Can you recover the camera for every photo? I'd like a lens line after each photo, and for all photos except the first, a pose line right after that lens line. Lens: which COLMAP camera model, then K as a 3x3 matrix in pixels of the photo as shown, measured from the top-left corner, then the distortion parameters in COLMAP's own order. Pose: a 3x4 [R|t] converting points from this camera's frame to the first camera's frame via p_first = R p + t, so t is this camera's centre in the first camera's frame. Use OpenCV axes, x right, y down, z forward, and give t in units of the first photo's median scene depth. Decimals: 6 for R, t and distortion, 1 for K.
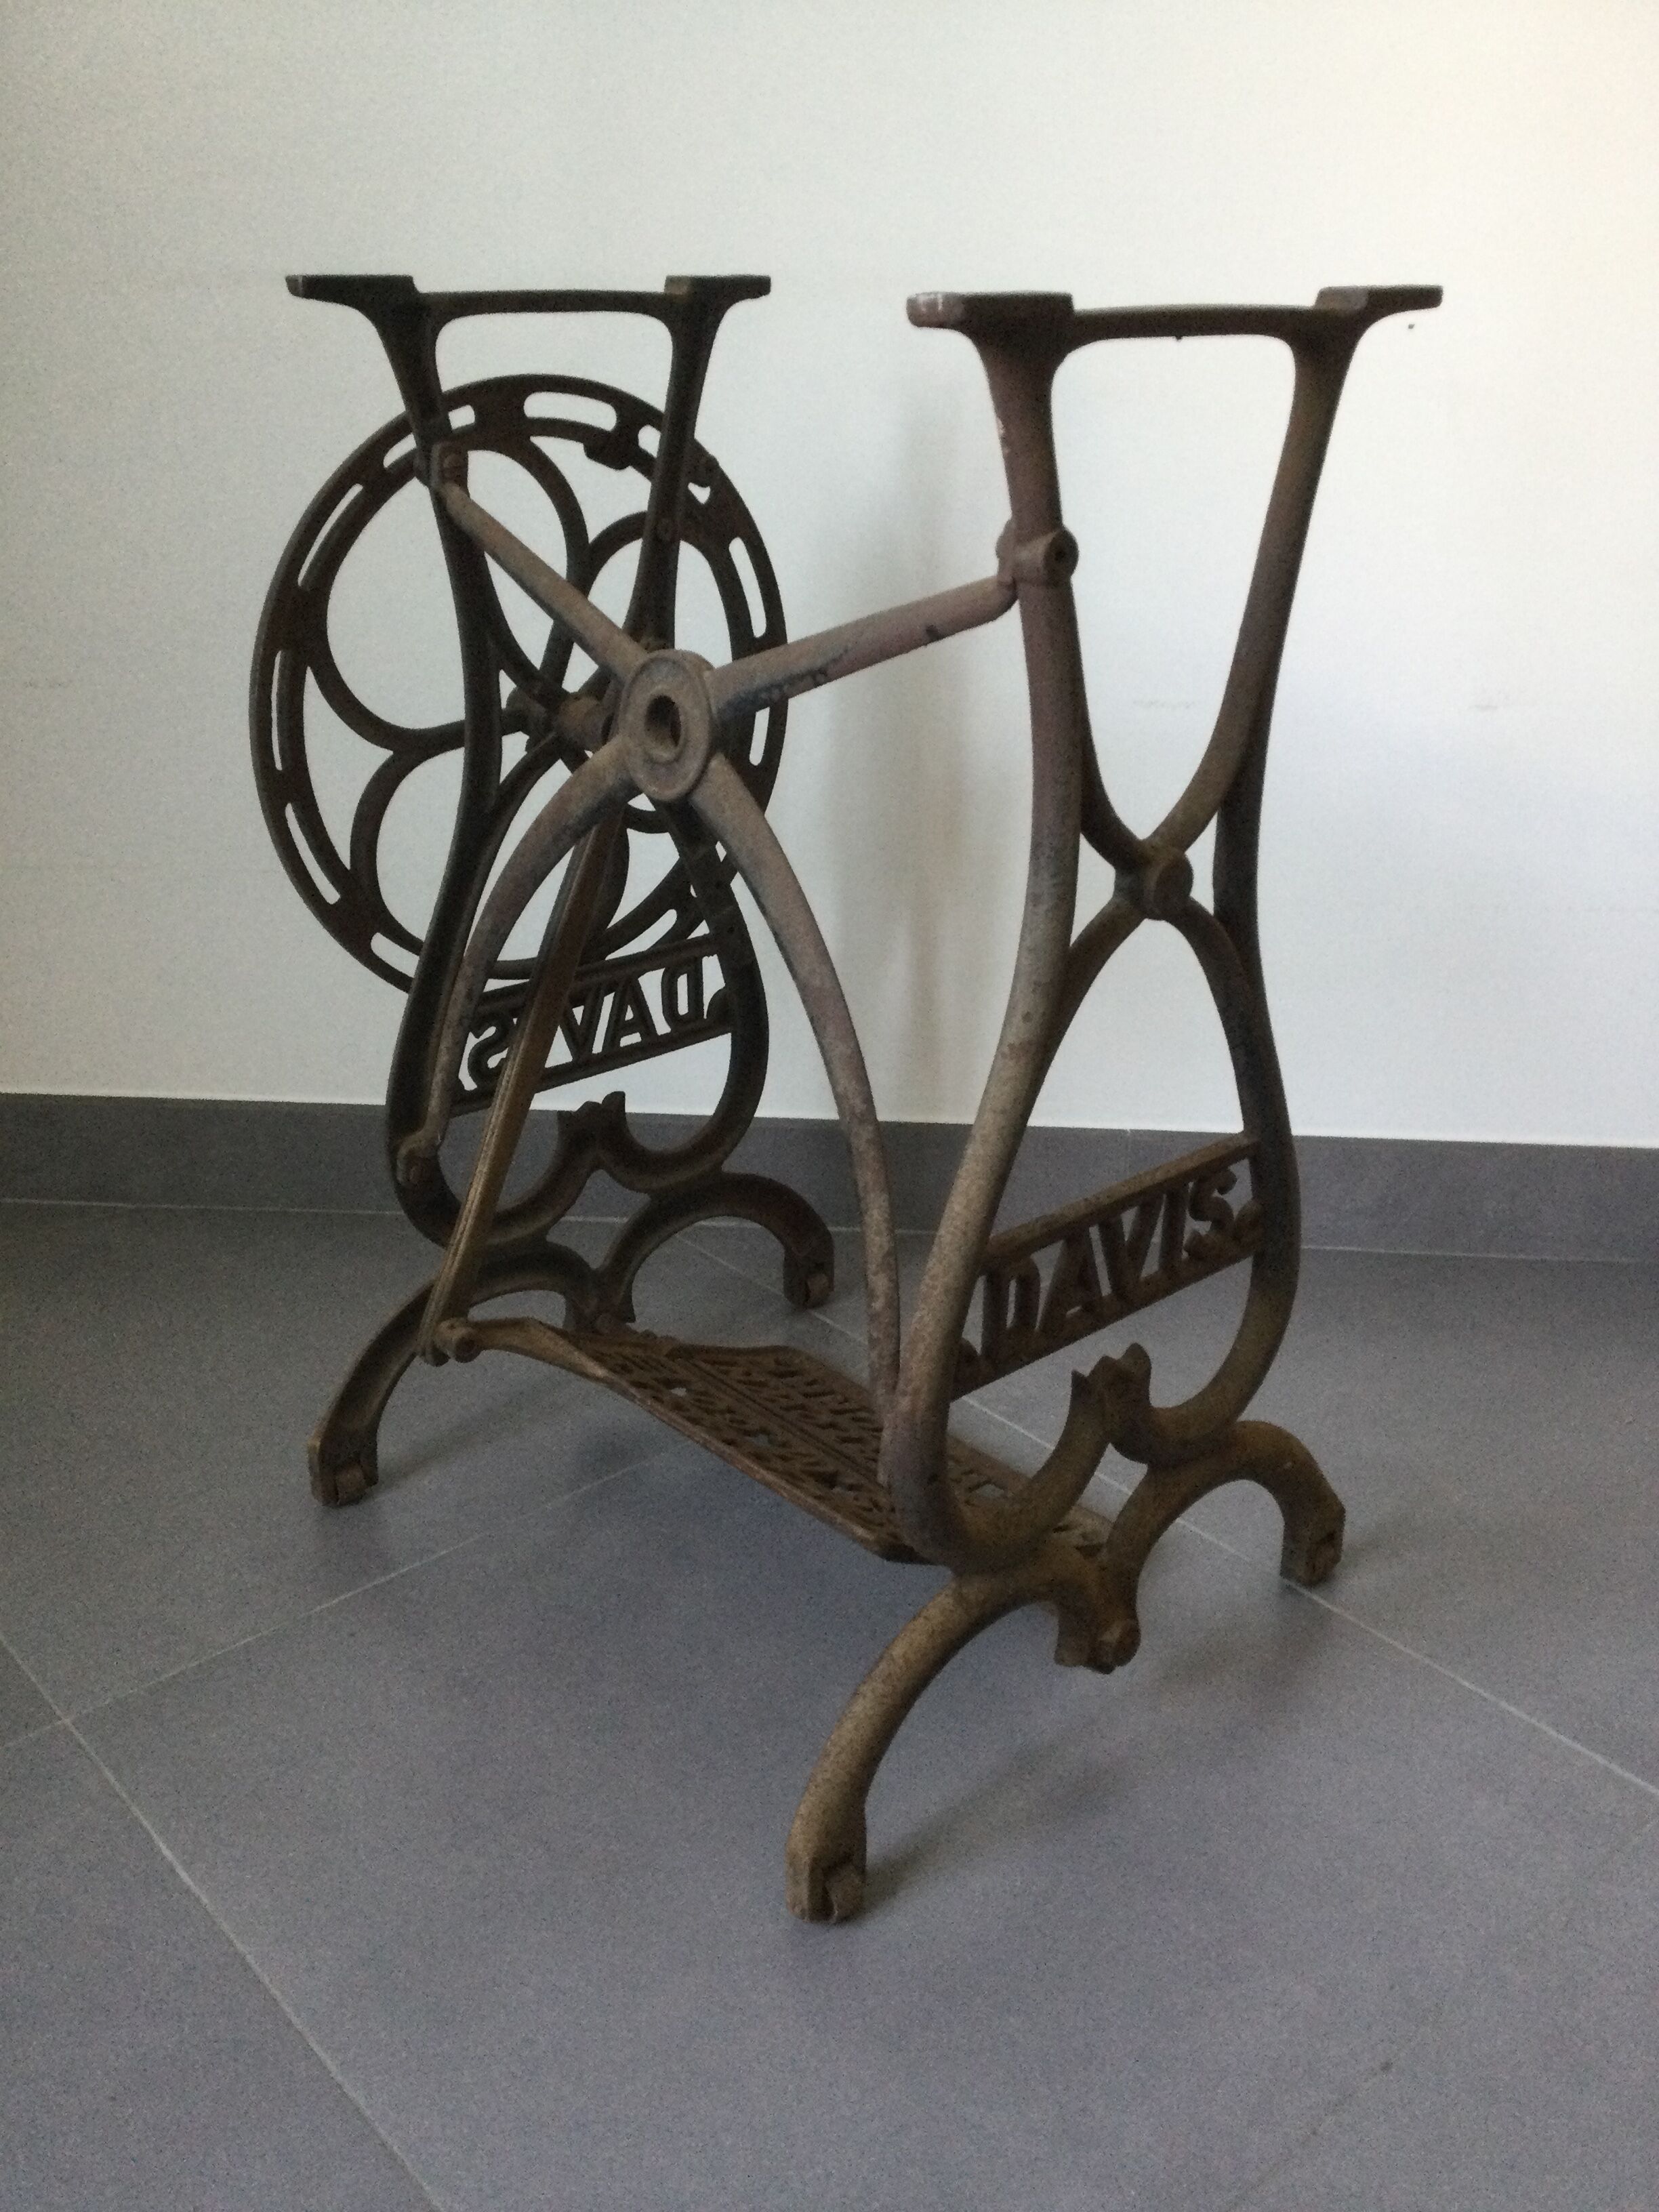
lens RADIAL K [[1990.8, 0, 834.1], [0, 1990.8, 1109.1], [0, 0, 1]] dist [0.089188, -0.074590]
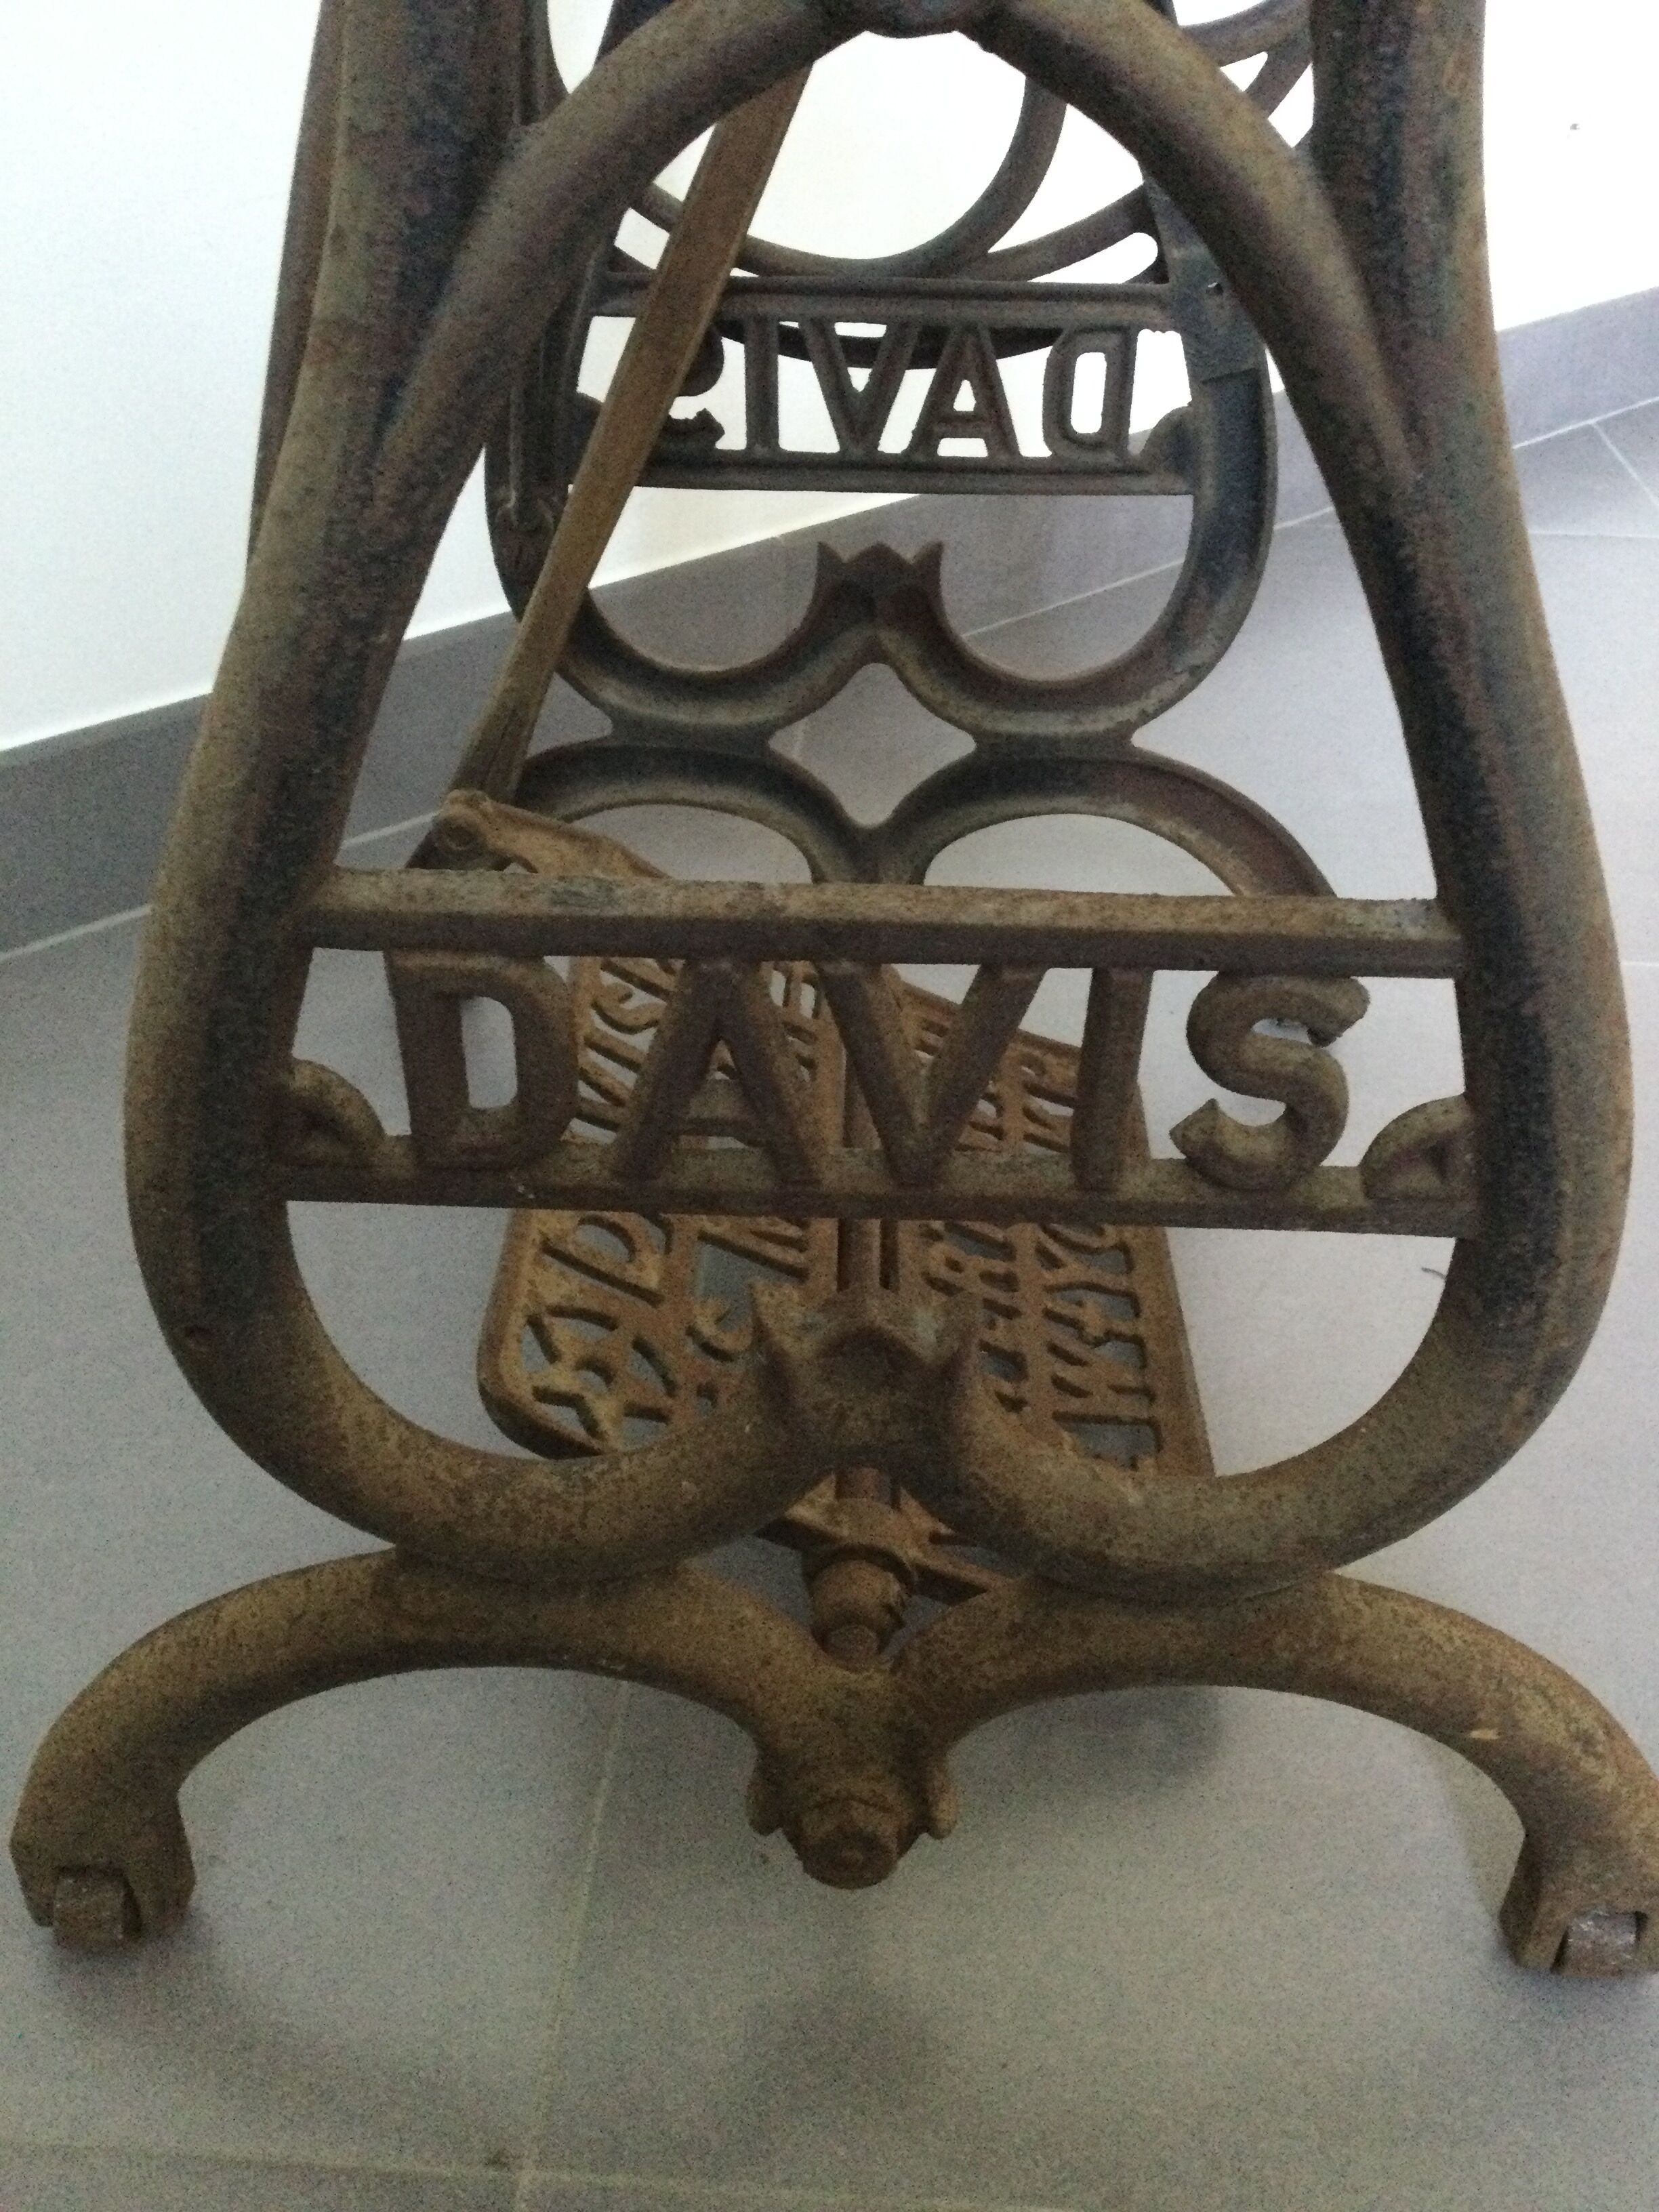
lens RADIAL K [[1990.8, 0, 854.2], [0, 1990.8, 1095.5], [0, 0, 1]] dist [0.089188, -0.074590]
pose [[0.730593, 0.398989, -0.554114, 0.297211], [-0.275640, 0.914790, 0.295266, -0.029640], [0.624705, -0.062983, 0.778316, 0.573152]]
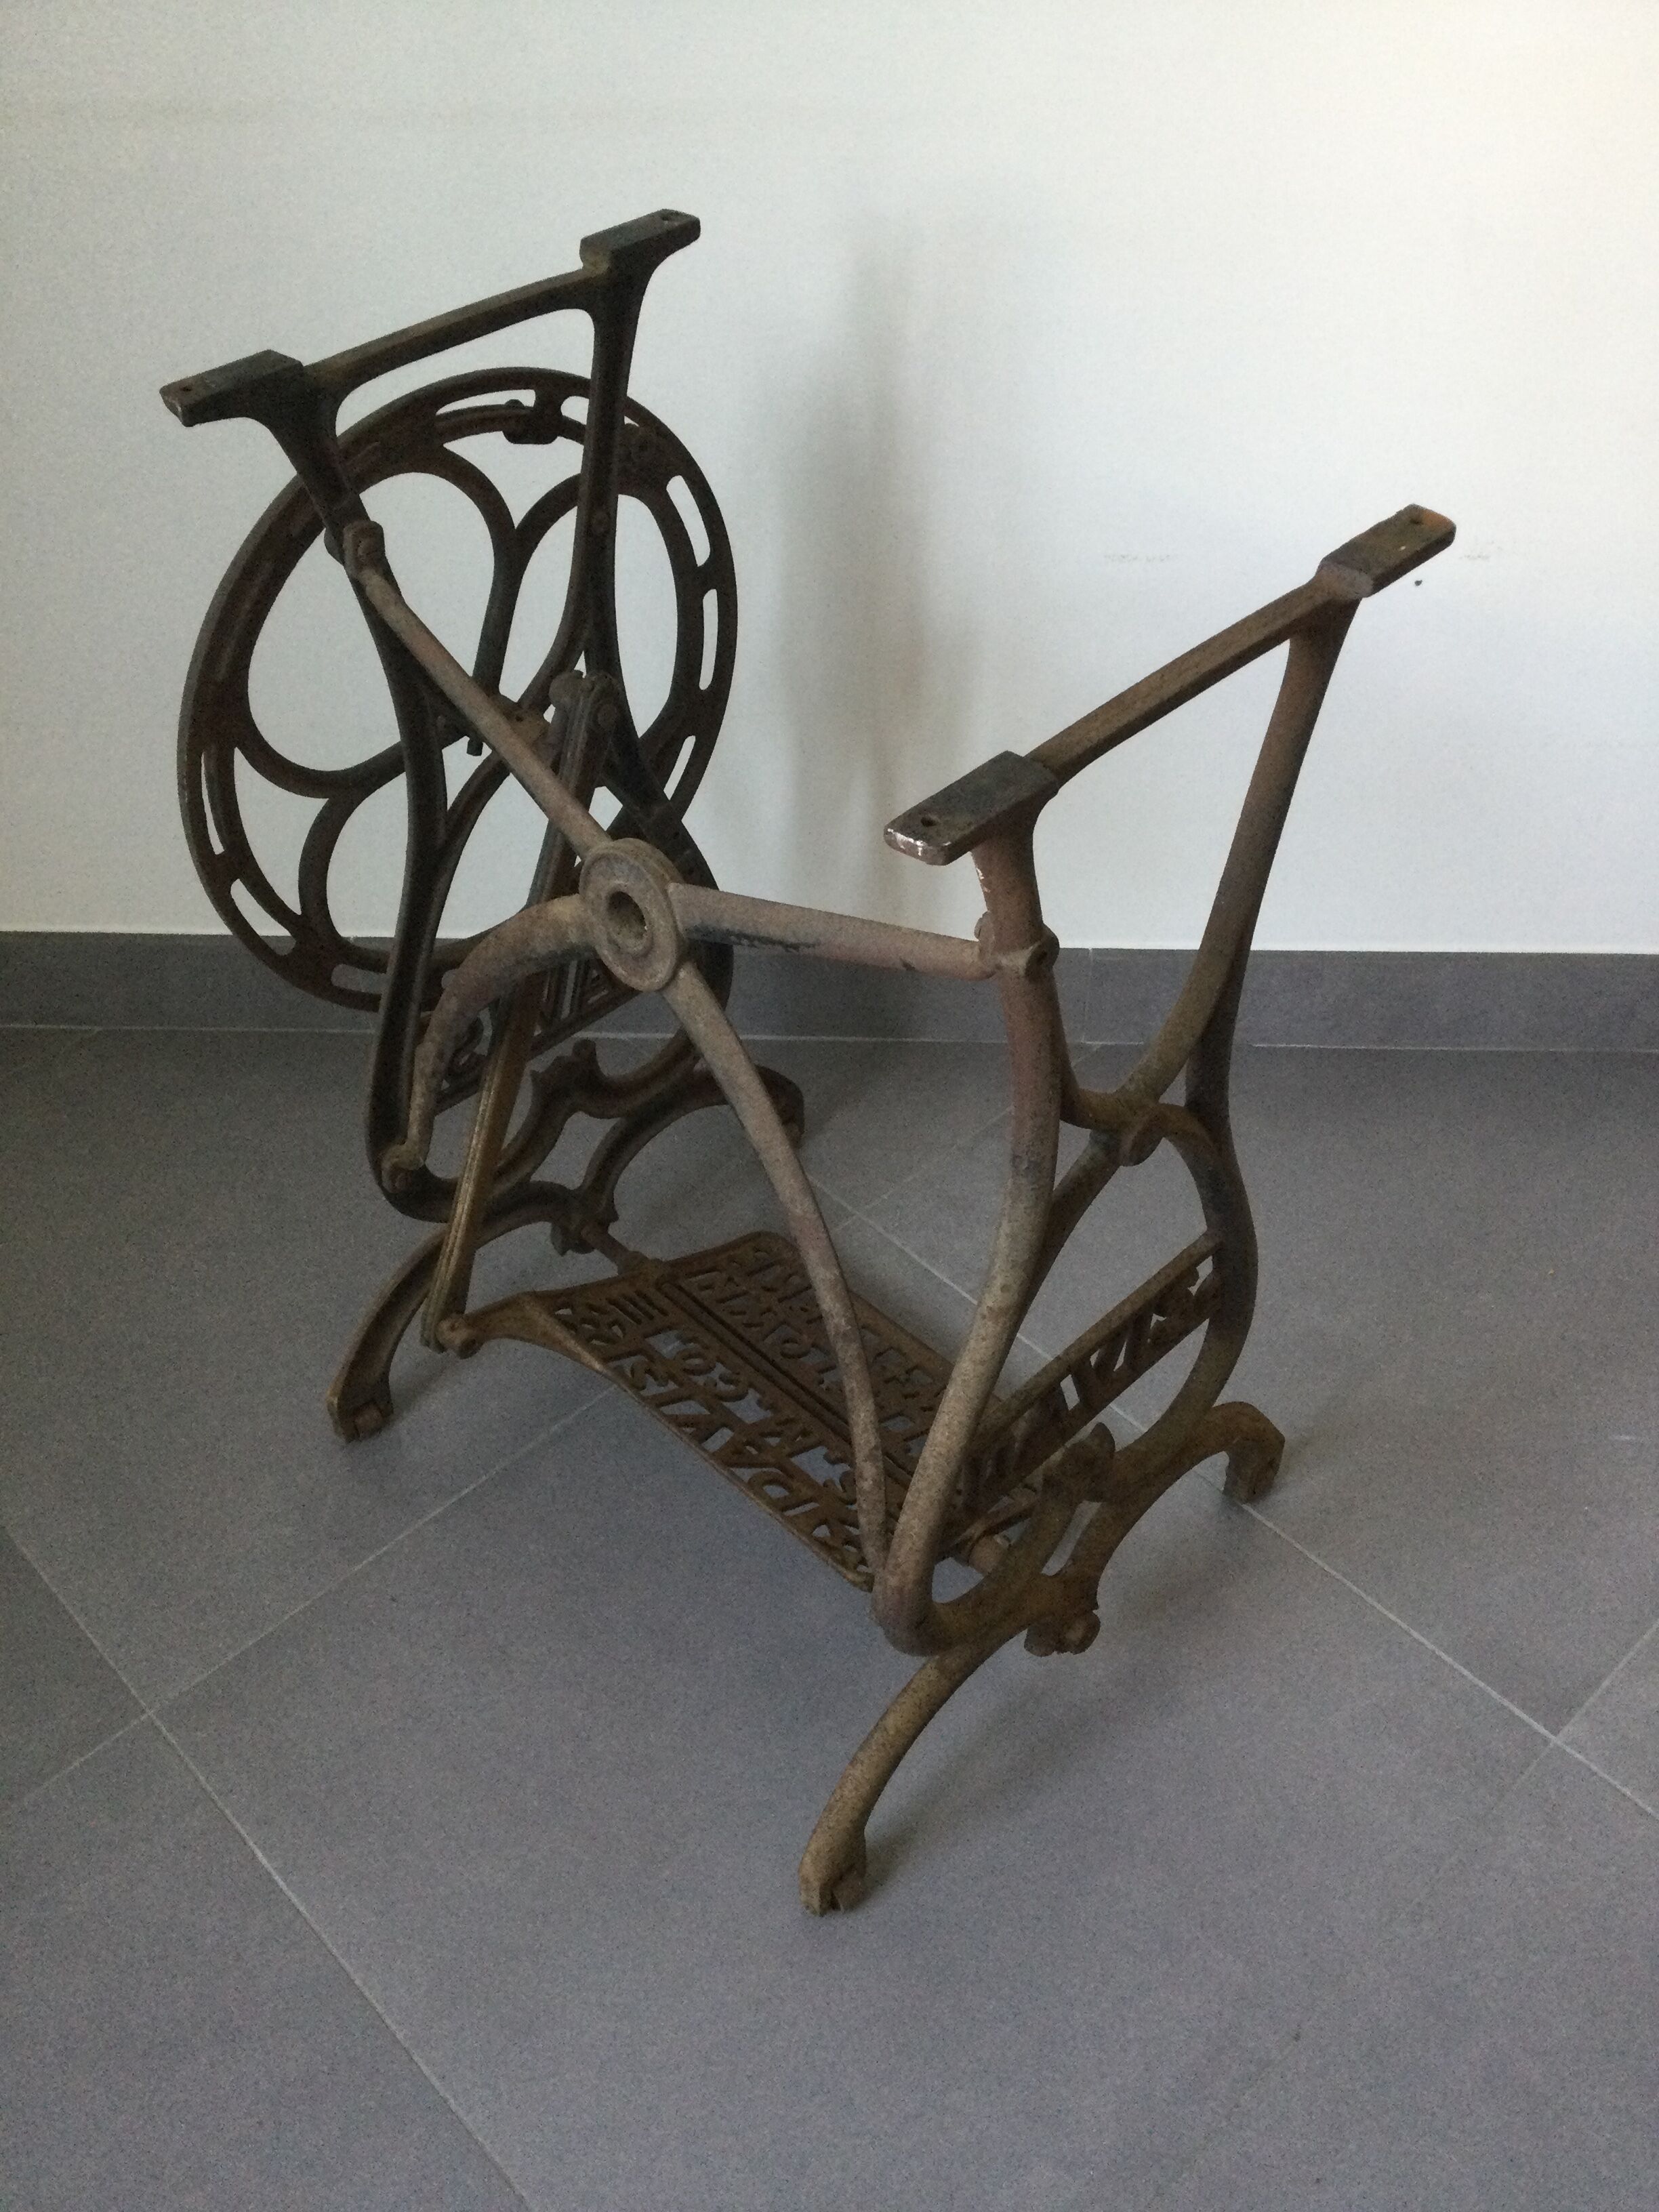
lens RADIAL K [[1990.8, 0, 842.6], [0, 1990.8, 1100.9], [0, 0, 1]] dist [0.089188, -0.074590]
pose [[0.998836, -0.040948, 0.025507, -0.007865], [0.029051, 0.932650, 0.359610, -0.376507], [-0.038515, -0.358450, 0.932754, 0.050571]]
